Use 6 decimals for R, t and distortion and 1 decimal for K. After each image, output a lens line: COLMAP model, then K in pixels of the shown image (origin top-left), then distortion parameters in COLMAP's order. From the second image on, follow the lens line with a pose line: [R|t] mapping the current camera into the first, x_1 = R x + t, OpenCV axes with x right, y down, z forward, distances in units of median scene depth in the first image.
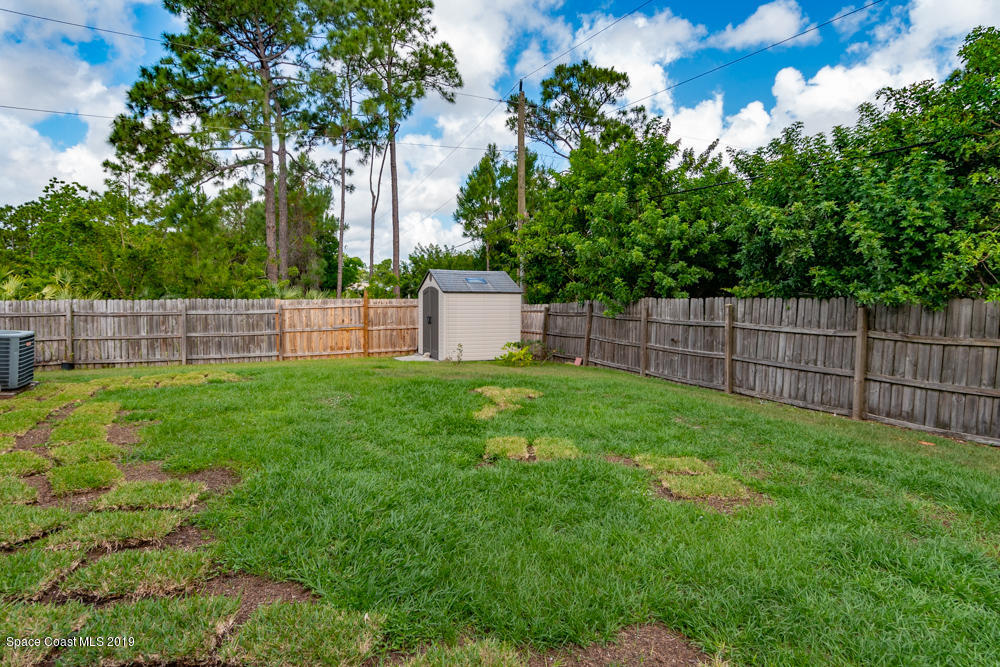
lens RADIAL K [[549.1, 0, 500.6], [0, 549.1, 316.2], [0, 0, 1]] dist [-0.002293, -0.000555]
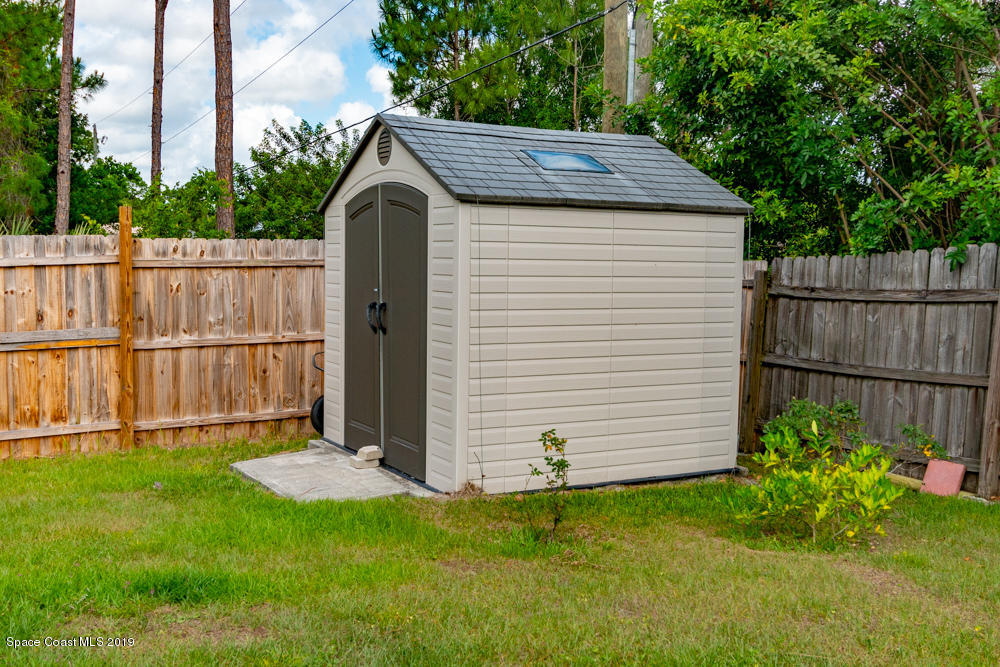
lens RADIAL K [[1060.3, 0, 500.0], [0, 1060.3, 333.5], [0, 0, 1]] dist [0.024930, 0.011618]
pose [[0.997246, 0.001464, 0.074156, -0.095899], [-0.004242, 0.999294, 0.037318, -0.003625], [-0.074050, -0.037530, 0.996548, 0.445593]]
